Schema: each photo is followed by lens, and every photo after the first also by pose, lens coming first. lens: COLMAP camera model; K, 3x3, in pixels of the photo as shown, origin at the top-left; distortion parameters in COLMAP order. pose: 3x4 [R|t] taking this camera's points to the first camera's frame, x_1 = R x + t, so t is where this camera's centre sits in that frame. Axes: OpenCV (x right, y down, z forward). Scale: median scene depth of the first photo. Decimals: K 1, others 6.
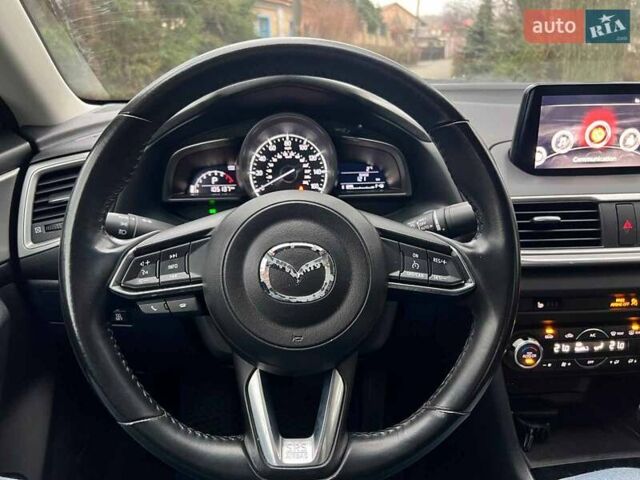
lens RADIAL K [[491.7, 0, 317.0], [0, 491.7, 245.7], [0, 0, 1]] dist [0.056399, -0.076415]
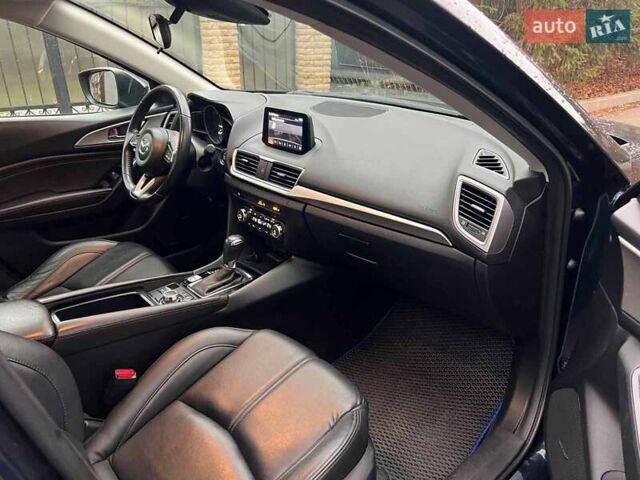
lens RADIAL K [[486.4, 0, 318.4], [0, 486.4, 237.1], [0, 0, 1]] dist [0.050359, -0.066205]
pose [[0.607345, 0.313439, -0.729992, 2.389472], [-0.262818, 0.946411, 0.187703, -0.227068], [0.749706, 0.077855, 0.657176, -0.286504]]
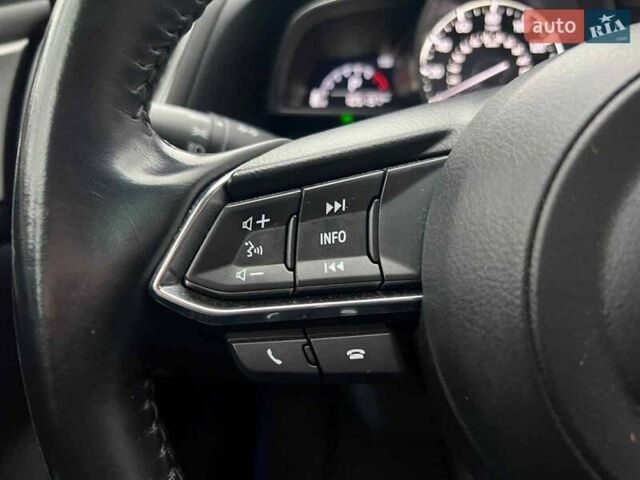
lens RADIAL K [[516.3, 0, 320.0], [0, 516.3, 240.0], [0, 0, 1]] dist [-0.013445, -0.015864]
pose [[0.989251, 0.060648, -0.133058, -0.166647], [-0.053990, 0.997129, 0.053092, 0.016974], [0.135896, -0.045337, 0.989685, 0.427285]]
